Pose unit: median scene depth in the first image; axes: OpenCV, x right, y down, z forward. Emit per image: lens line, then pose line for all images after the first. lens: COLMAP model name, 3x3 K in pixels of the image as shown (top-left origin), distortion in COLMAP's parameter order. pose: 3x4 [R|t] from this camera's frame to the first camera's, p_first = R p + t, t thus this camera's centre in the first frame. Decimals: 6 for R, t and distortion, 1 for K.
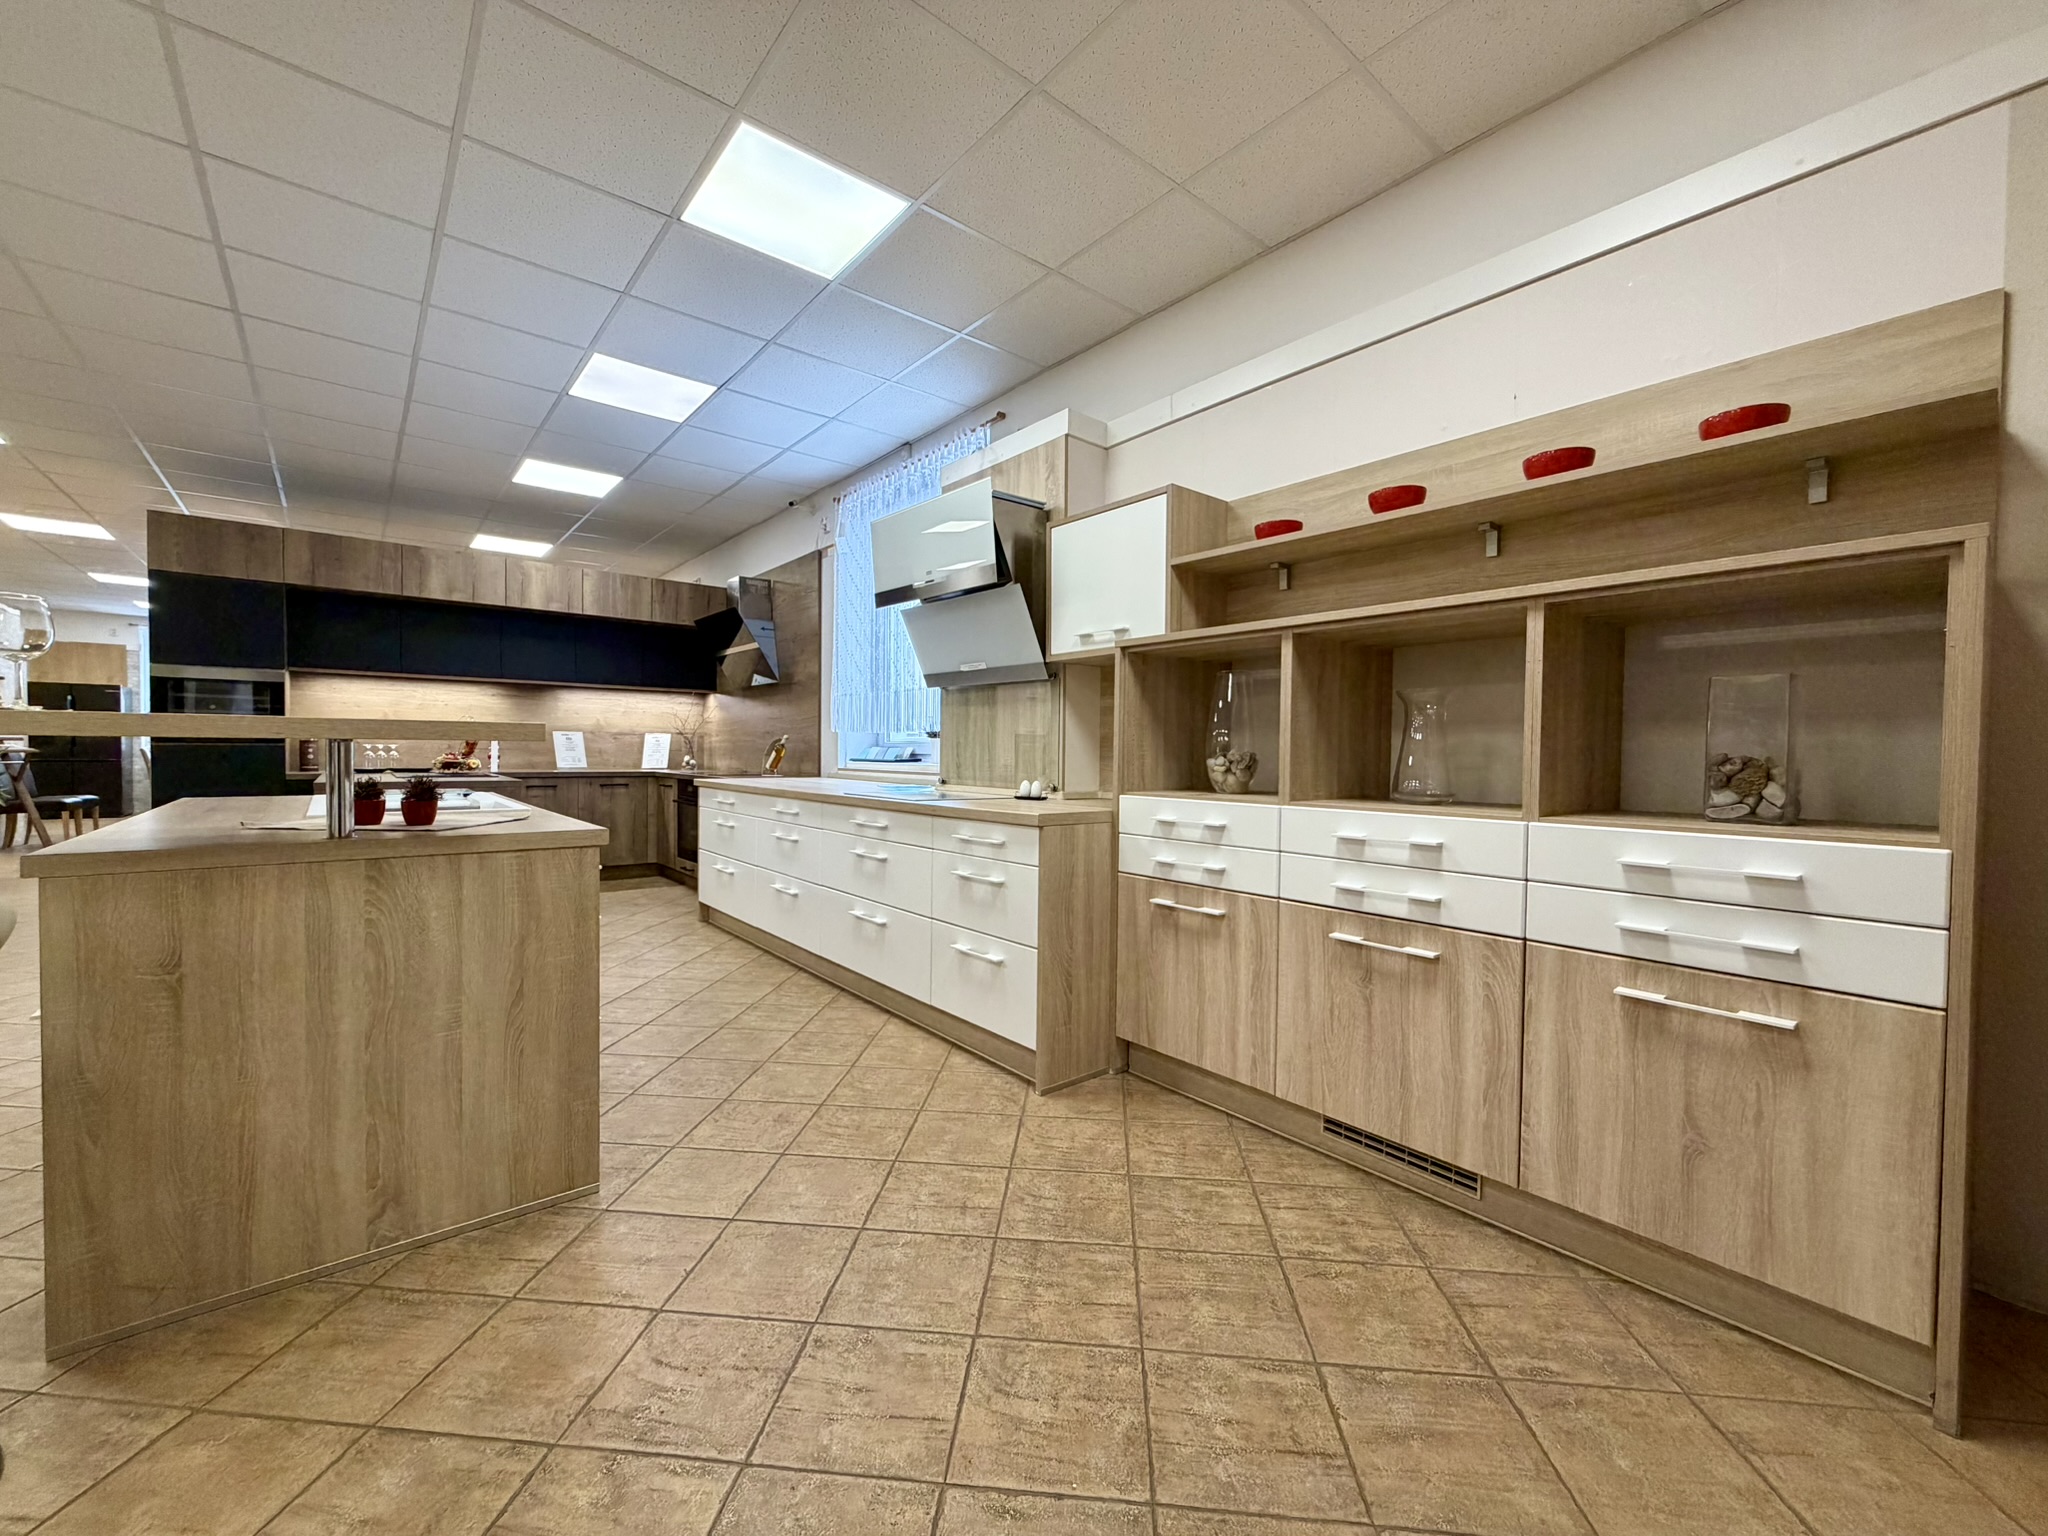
lens RADIAL K [[821.2, 0, 1028.4], [0, 821.2, 778.7], [0, 0, 1]] dist [-0.002399, 0.000544]
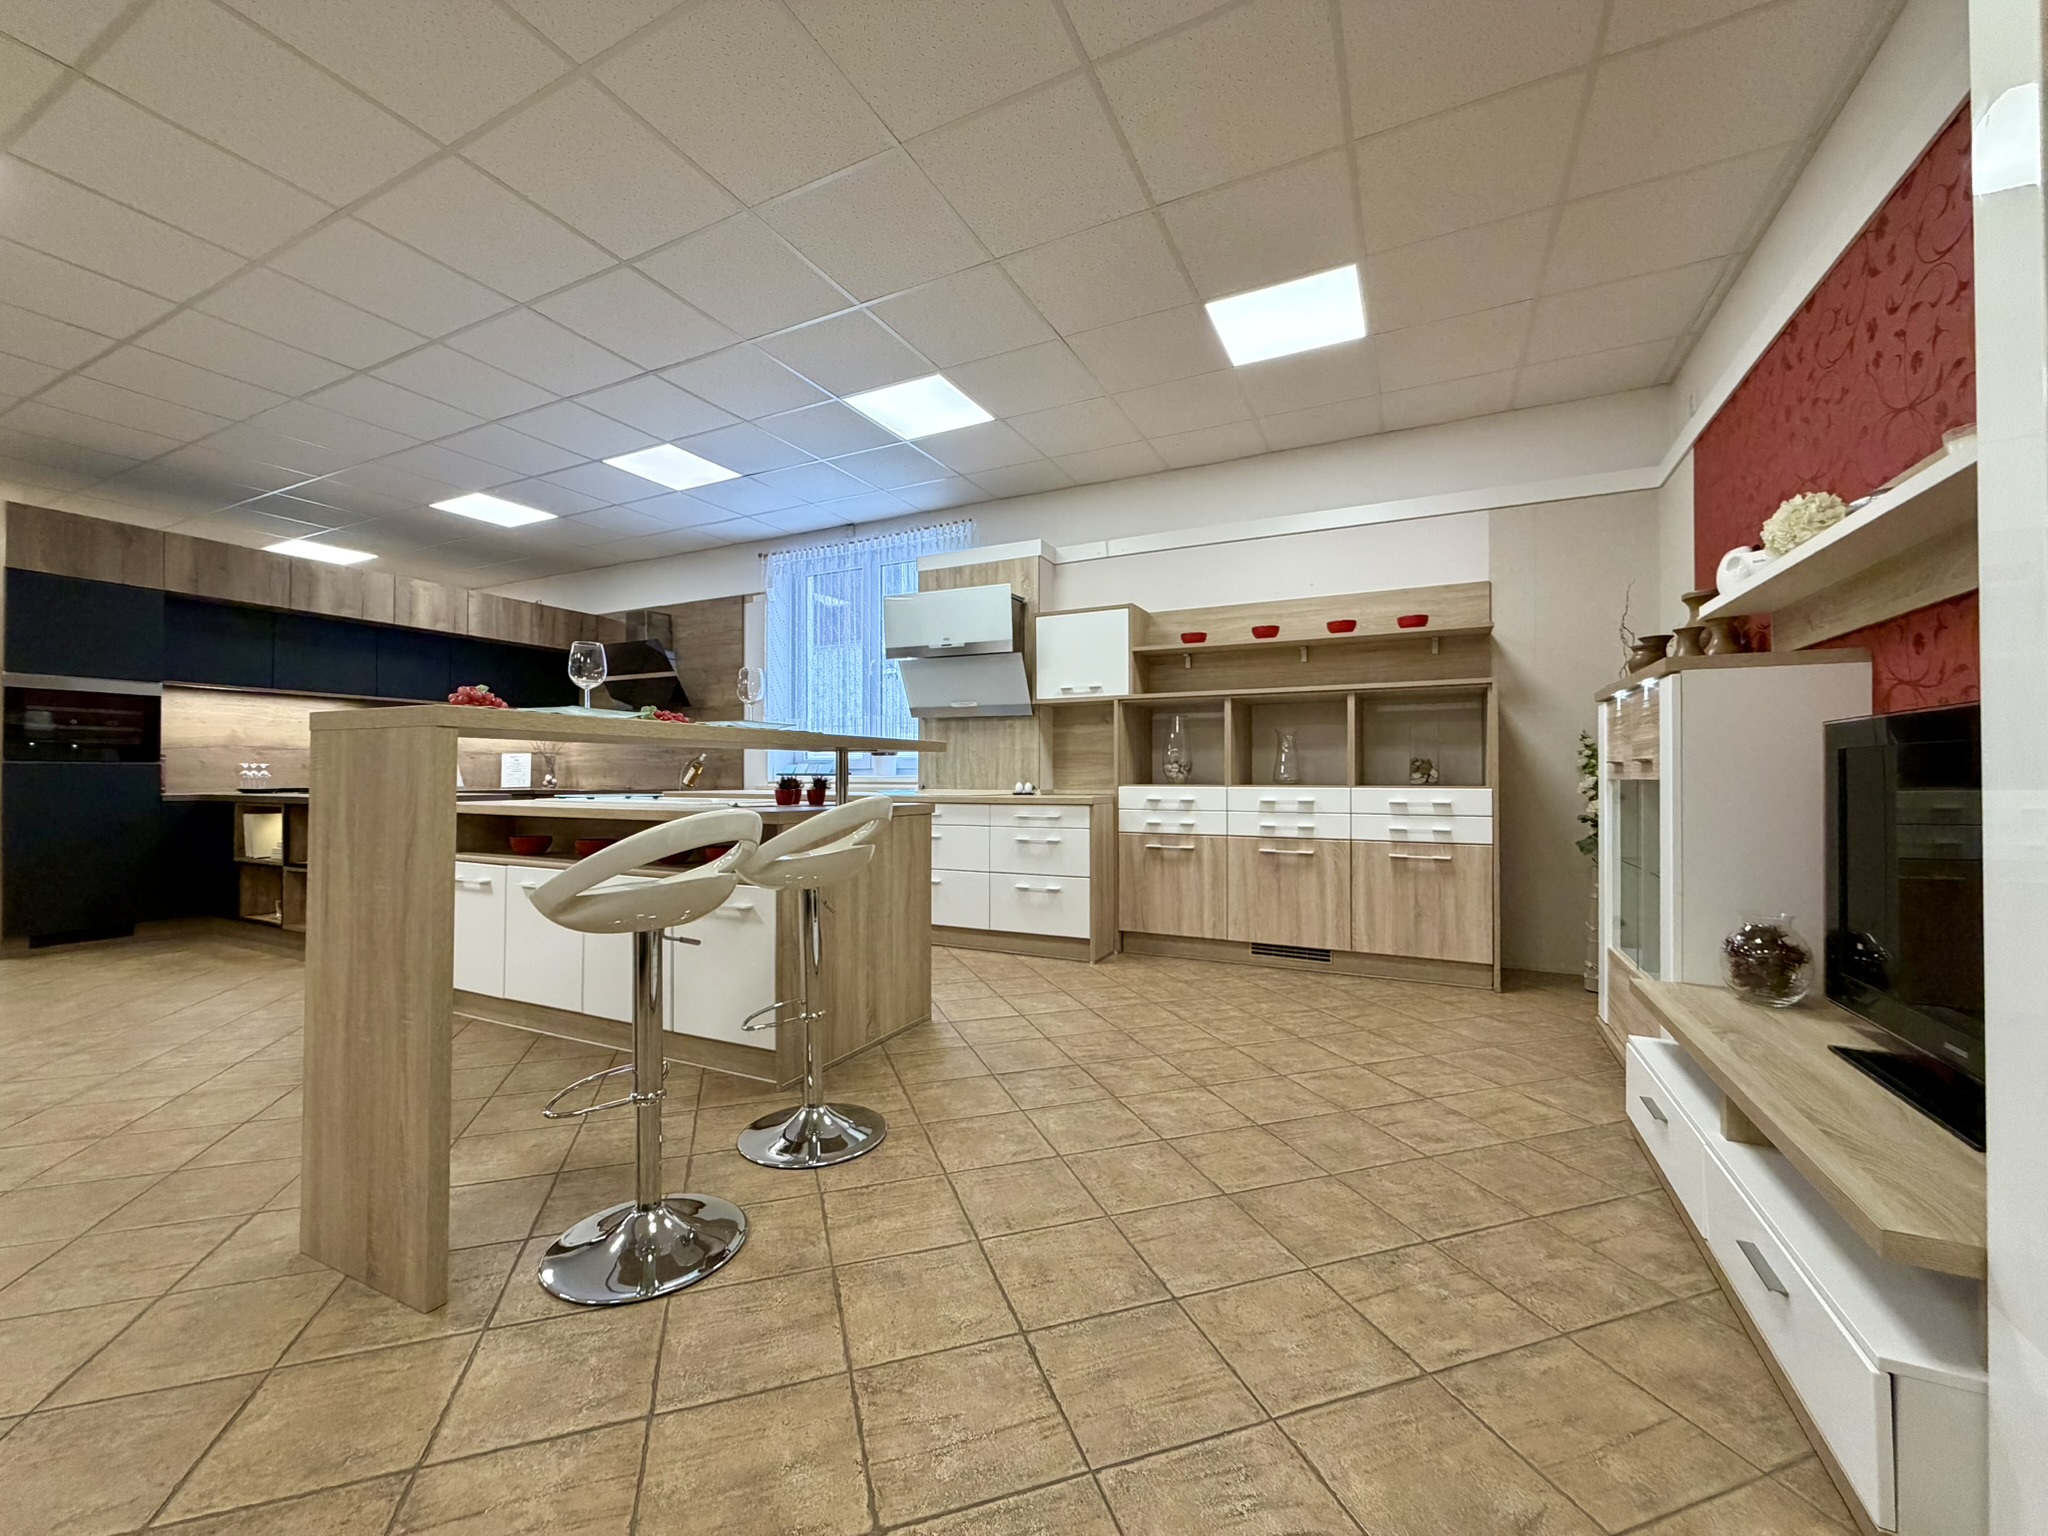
lens RADIAL K [[821.2, 0, 1034.8], [0, 821.2, 775.6], [0, 0, 1]] dist [-0.002399, 0.000544]
pose [[0.911002, -0.010266, 0.412274, -0.757452], [0.023491, 0.999359, -0.027025, 0.039581], [-0.411732, 0.034304, 0.910659, -0.480780]]
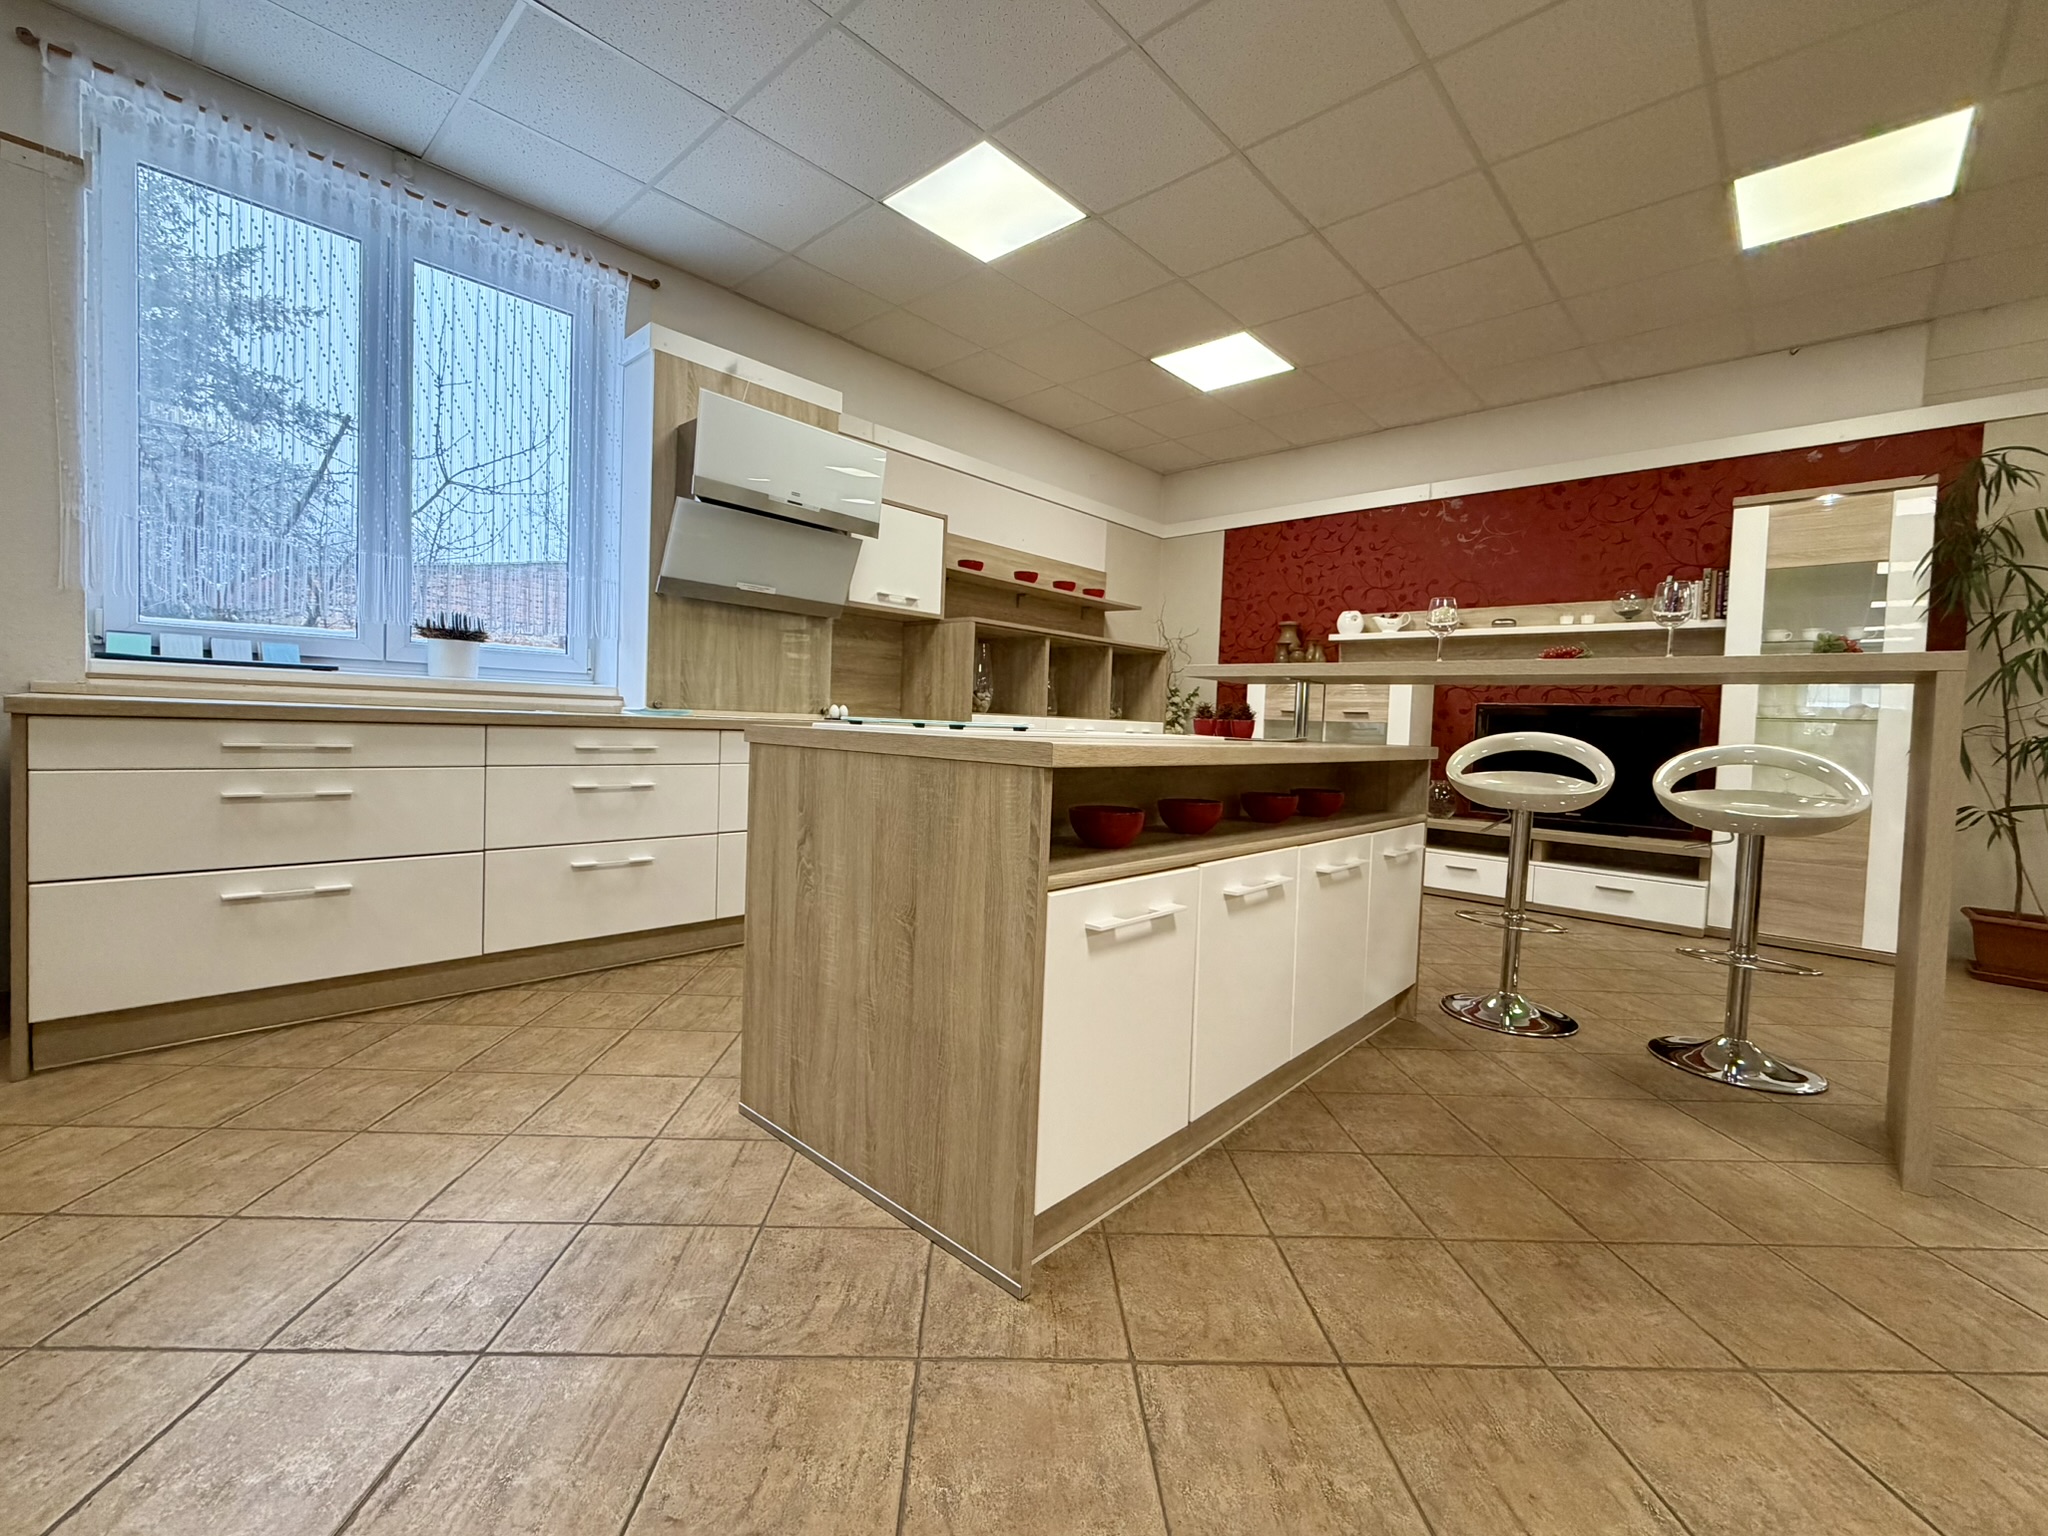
lens RADIAL K [[821.2, 0, 1018.0], [0, 821.2, 763.2], [0, 0, 1]] dist [-0.002399, 0.000544]
pose [[-0.120793, -0.067820, 0.990358, -1.537762], [-0.005510, 0.997694, 0.067651, 0.007178], [-0.992662, 0.002715, -0.120889, 1.129856]]
